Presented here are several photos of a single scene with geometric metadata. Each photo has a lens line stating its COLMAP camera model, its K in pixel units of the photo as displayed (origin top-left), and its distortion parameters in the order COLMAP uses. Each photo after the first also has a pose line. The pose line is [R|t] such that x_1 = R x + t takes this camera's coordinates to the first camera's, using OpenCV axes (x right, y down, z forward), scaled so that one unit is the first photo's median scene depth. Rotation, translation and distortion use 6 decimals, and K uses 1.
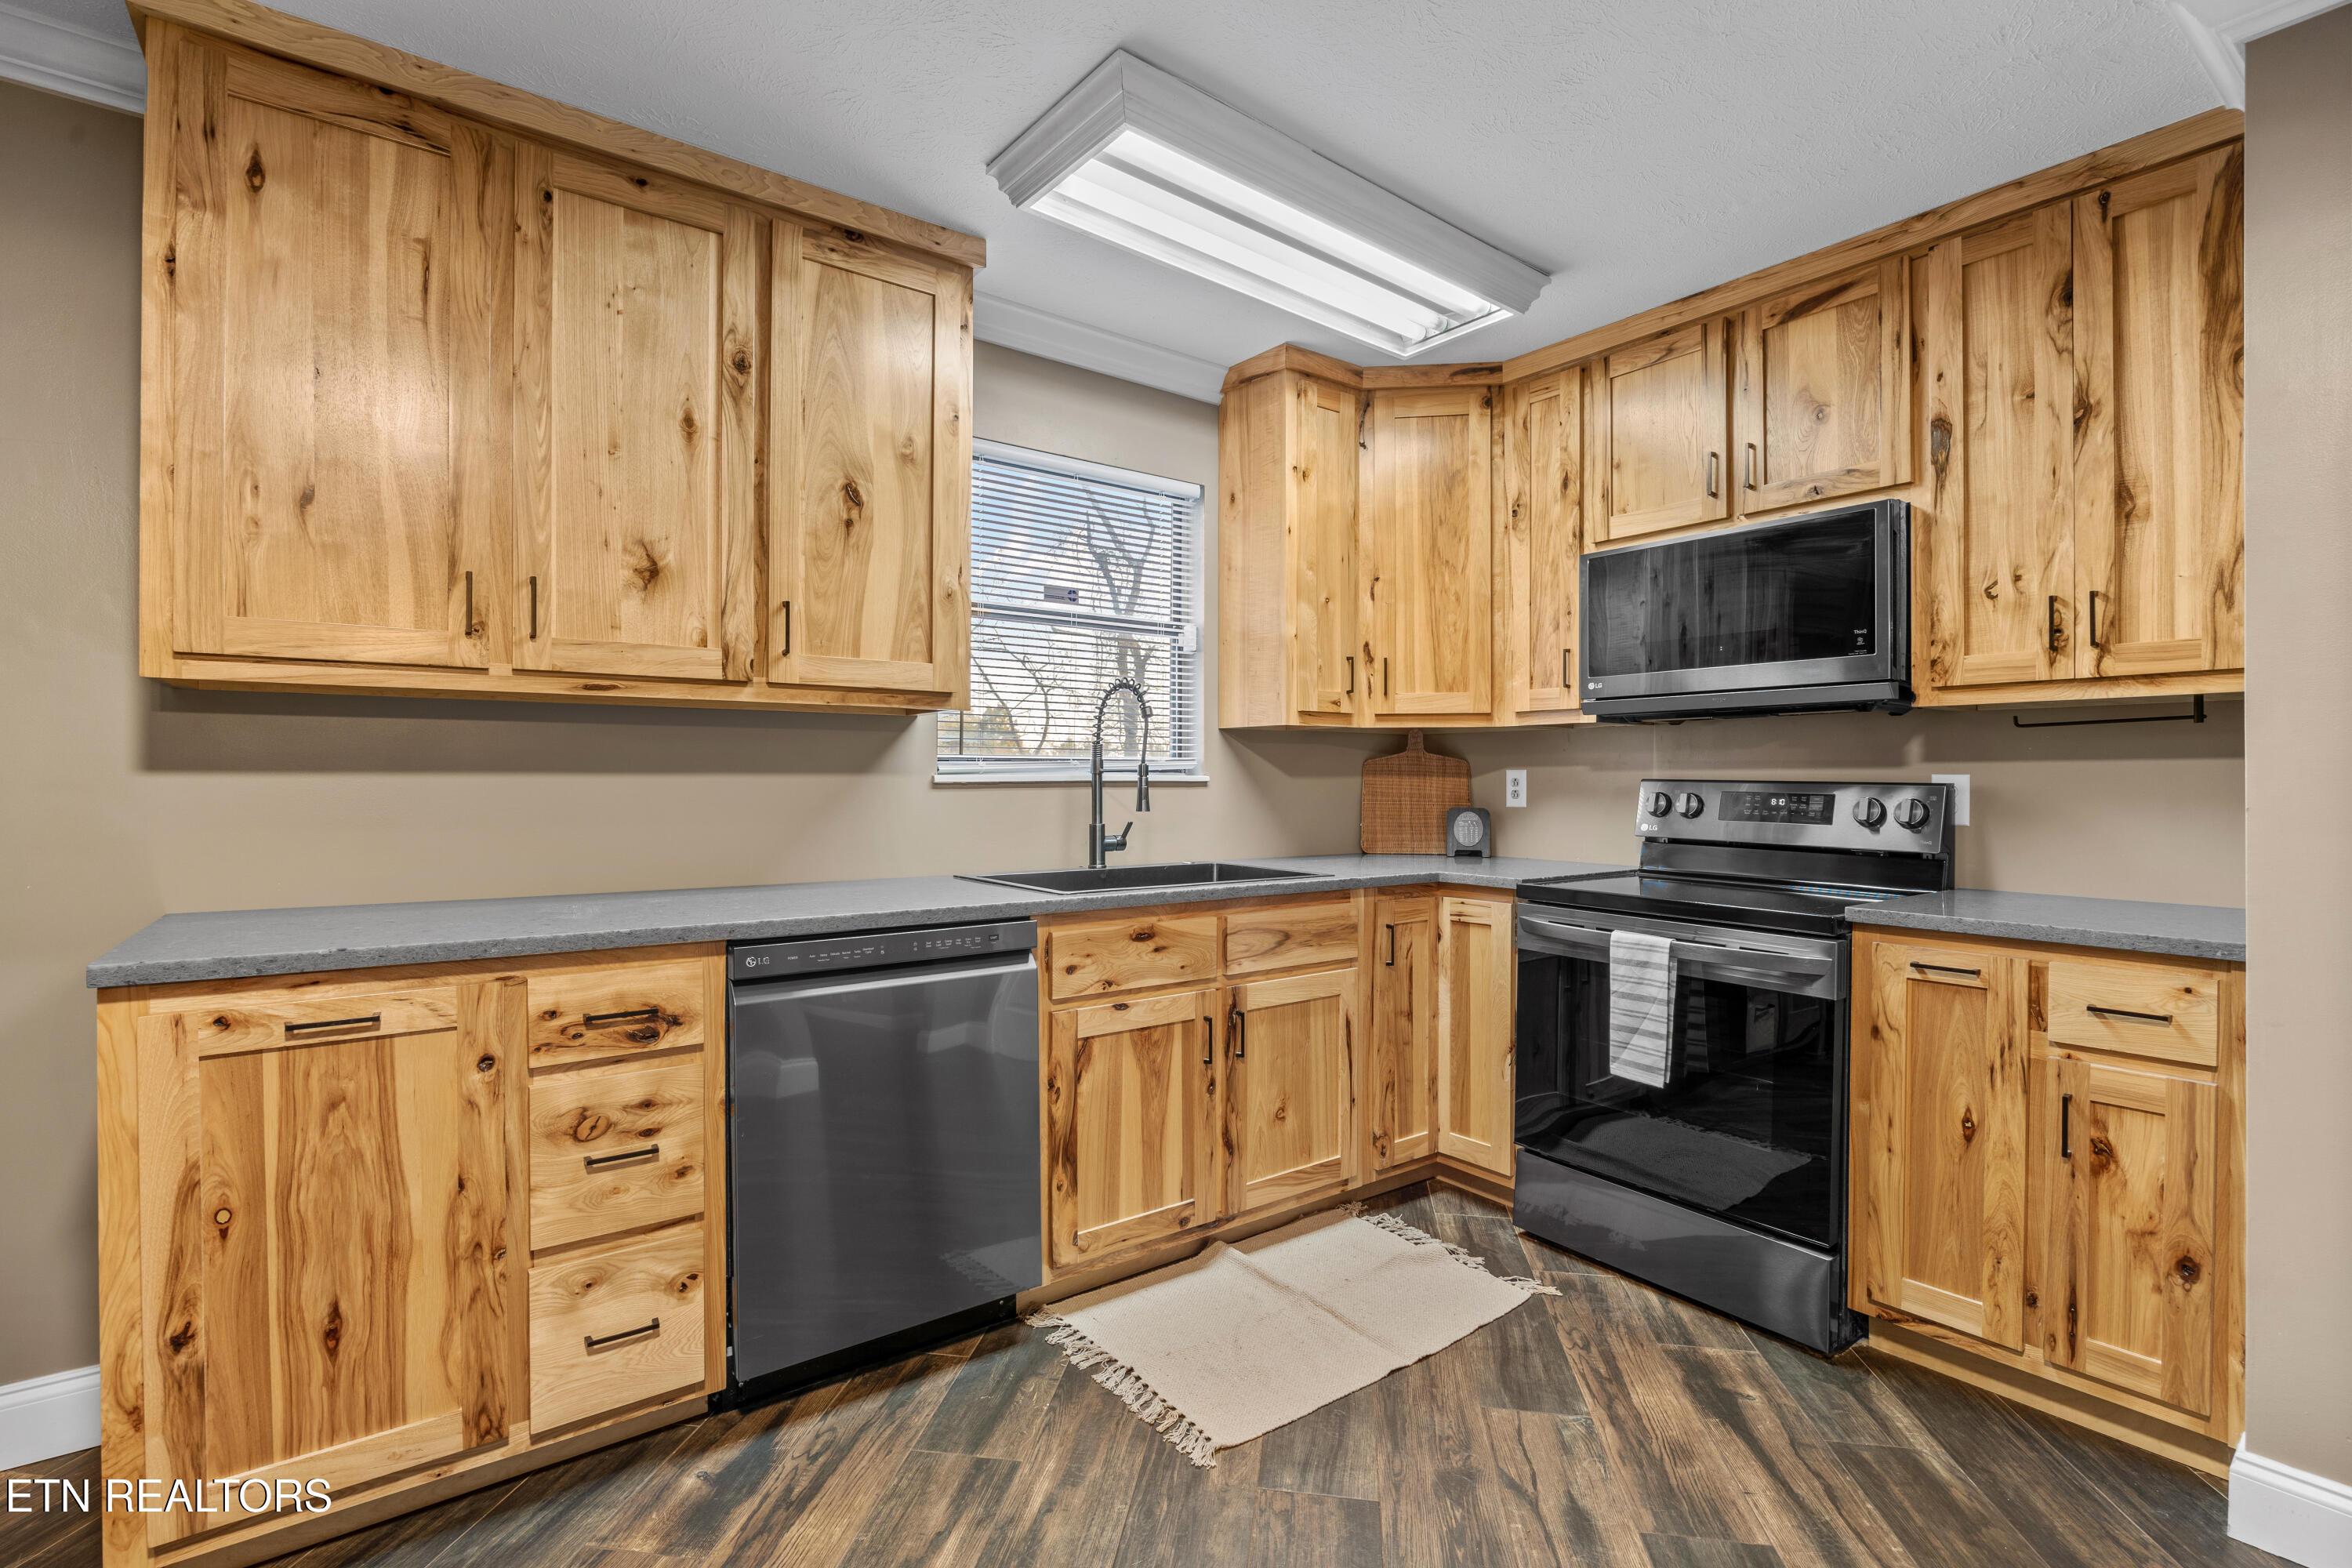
lens RADIAL K [[1084.0, 0, 1186.3], [0, 1084.0, 782.8], [0, 0, 1]] dist [-0.005226, -0.001004]
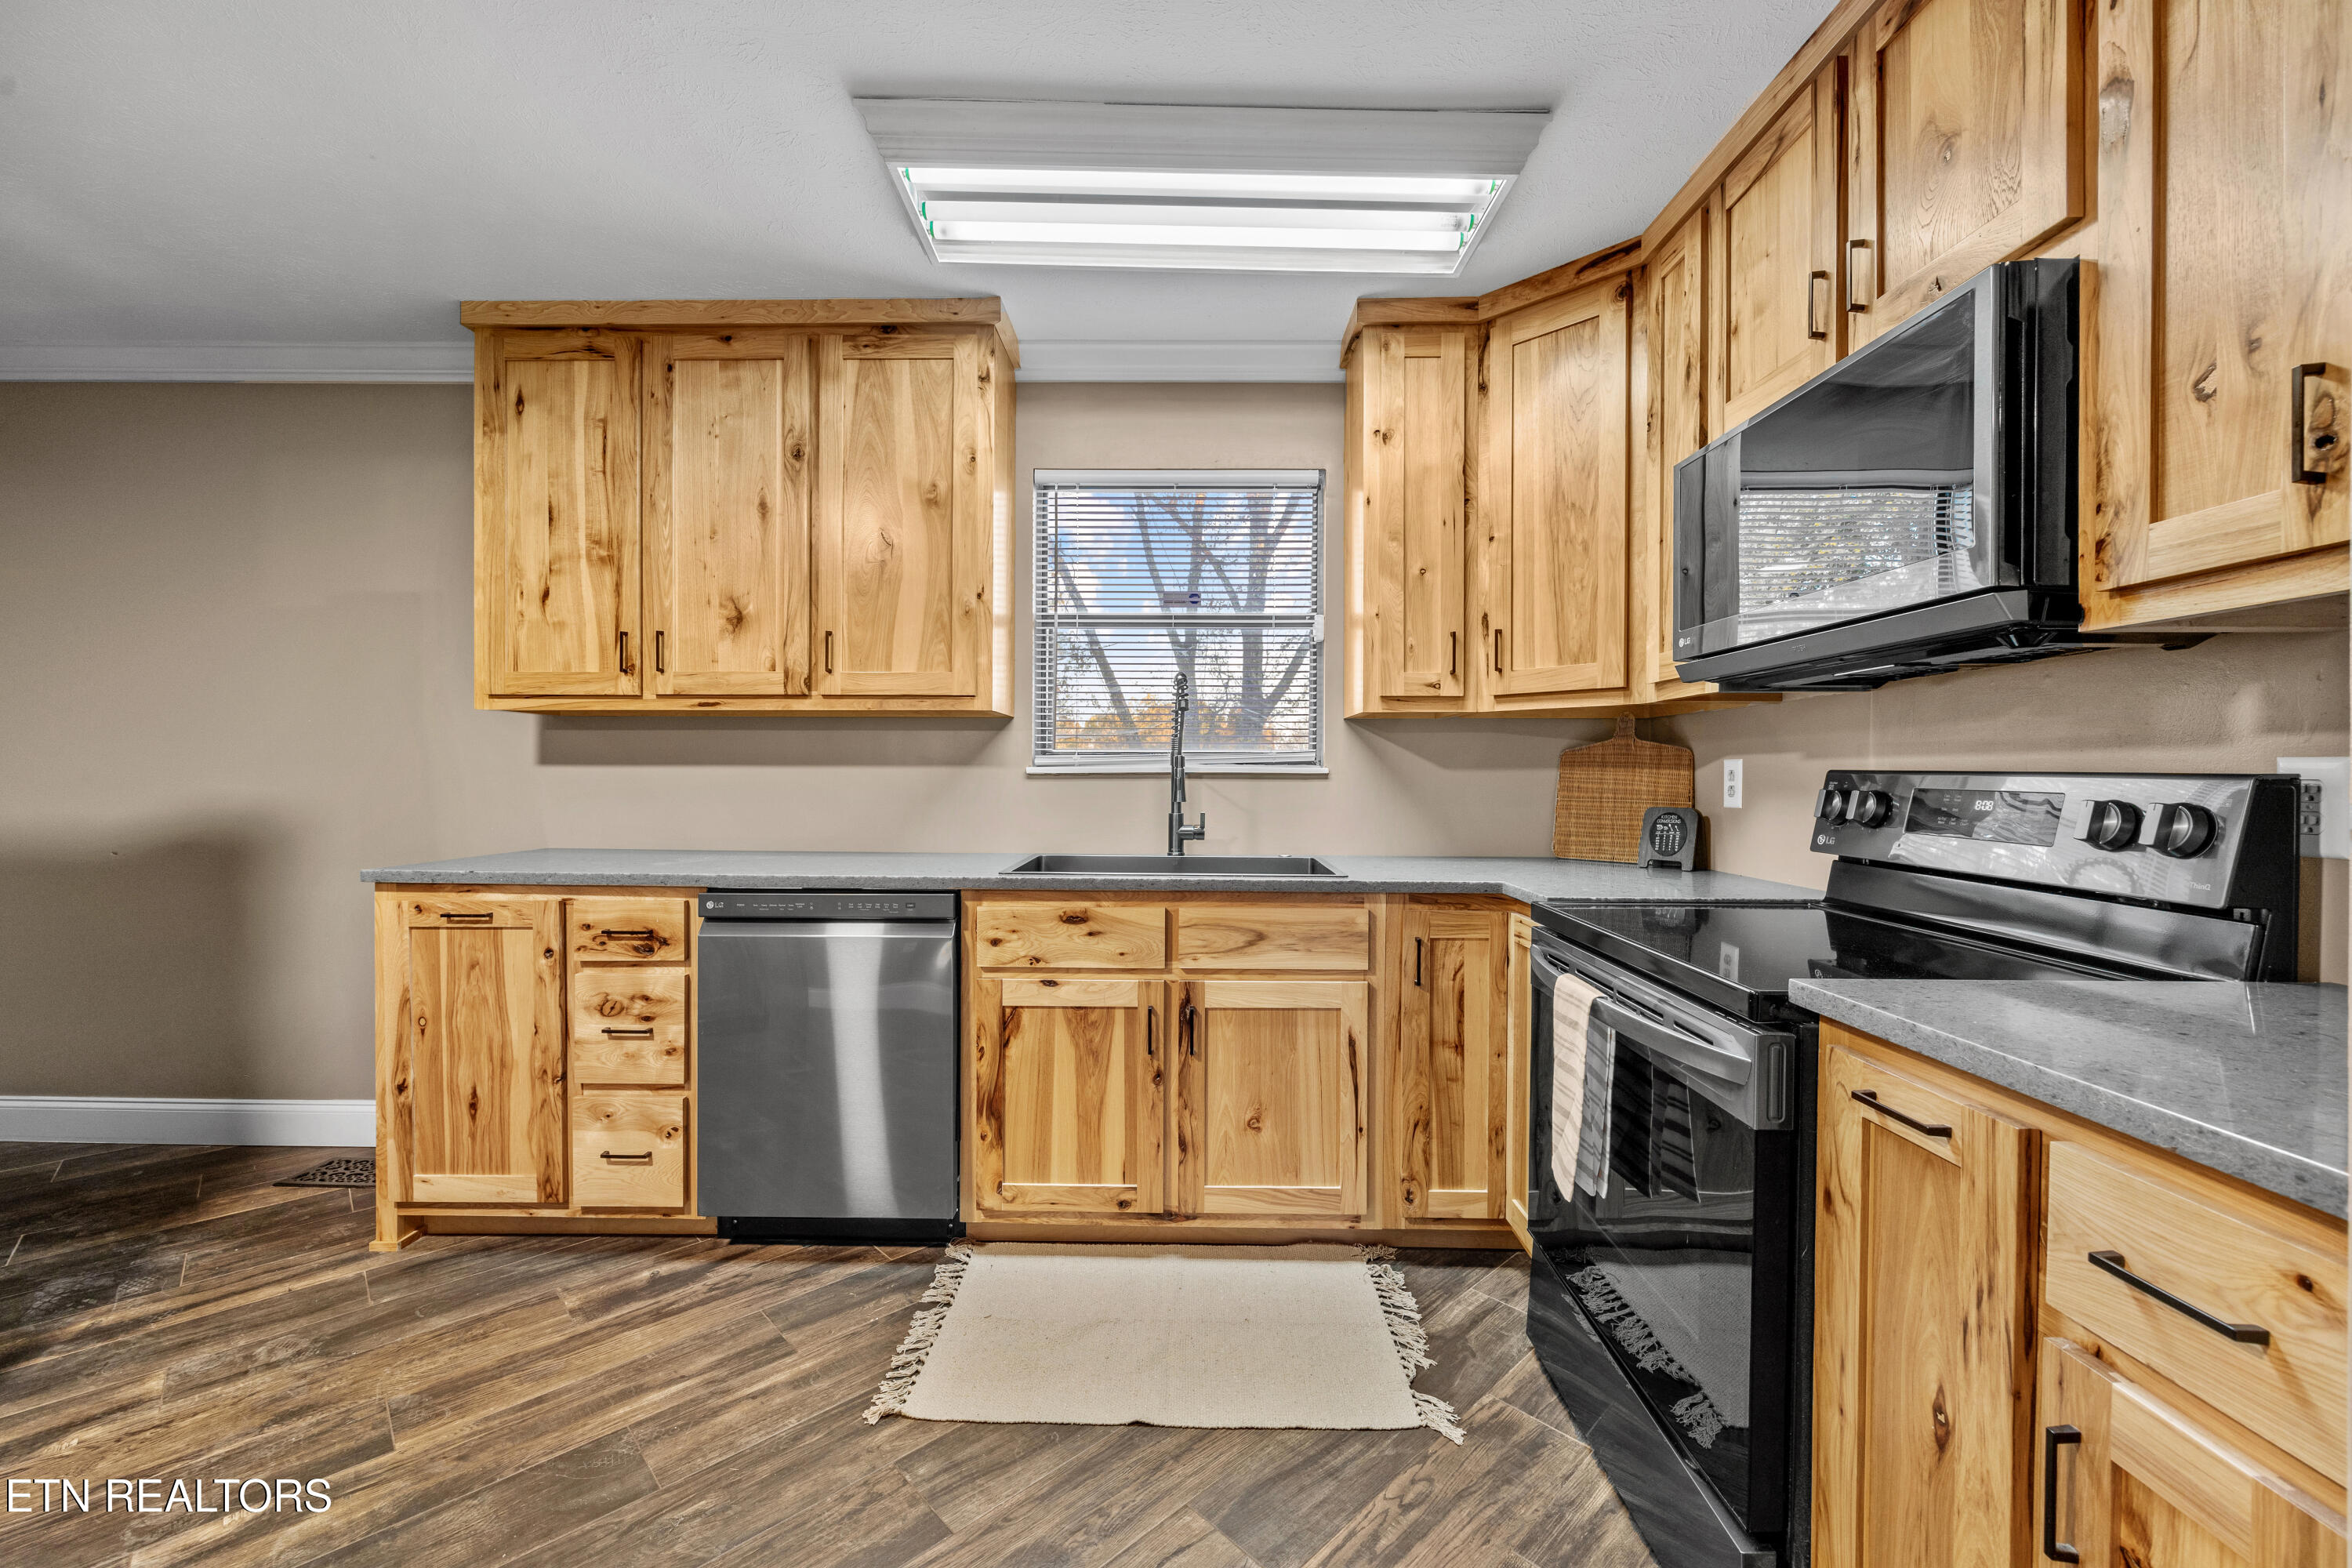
lens RADIAL K [[949.2, 0, 1189.8], [0, 949.2, 784.5], [0, 0, 1]] dist [-0.000458, 0.000019]
pose [[0.785635, 0.007697, -0.618643, 0.653319], [-0.004997, 0.999969, 0.006096, 0.005637], [0.618671, -0.001697, 0.785649, 0.371179]]
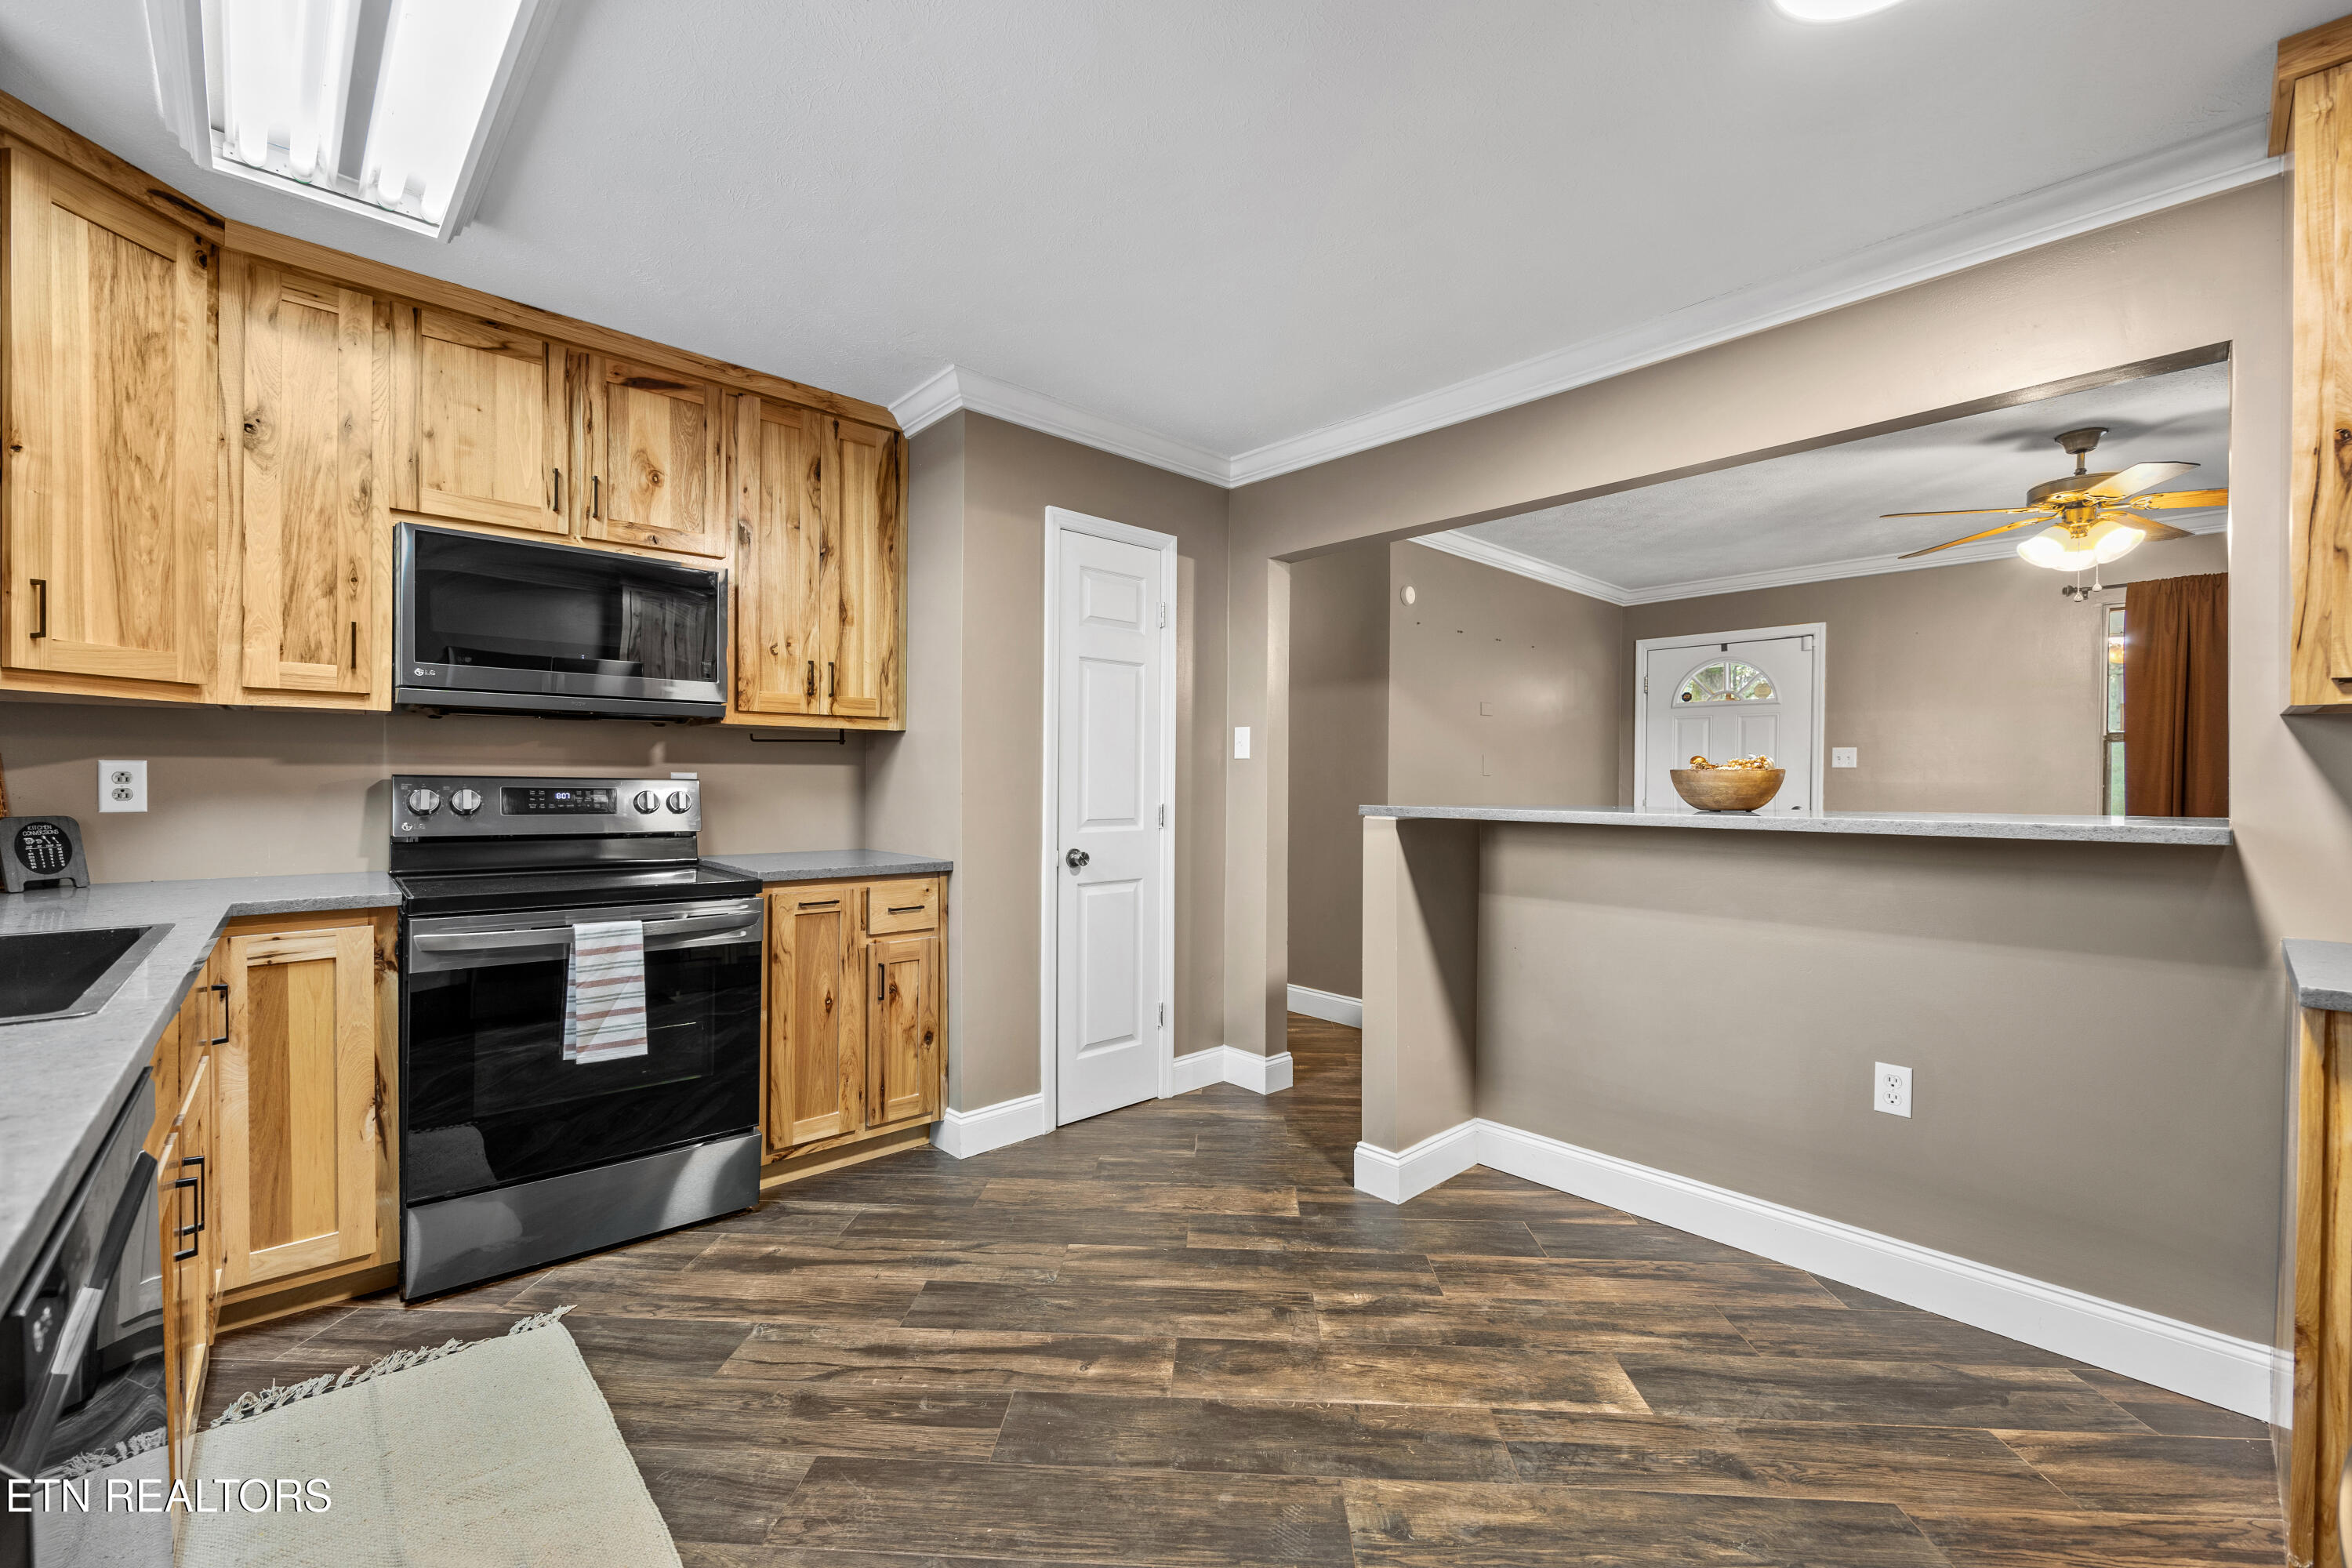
lens RADIAL K [[949.2, 0, 1189.8], [0, 949.2, 784.5], [0, 0, 1]] dist [-0.000458, 0.000019]
pose [[-0.097148, -0.009419, 0.995225, -0.607175], [-0.003910, 0.999951, 0.009082, -0.006900], [-0.995262, -0.003009, -0.097181, 0.561810]]
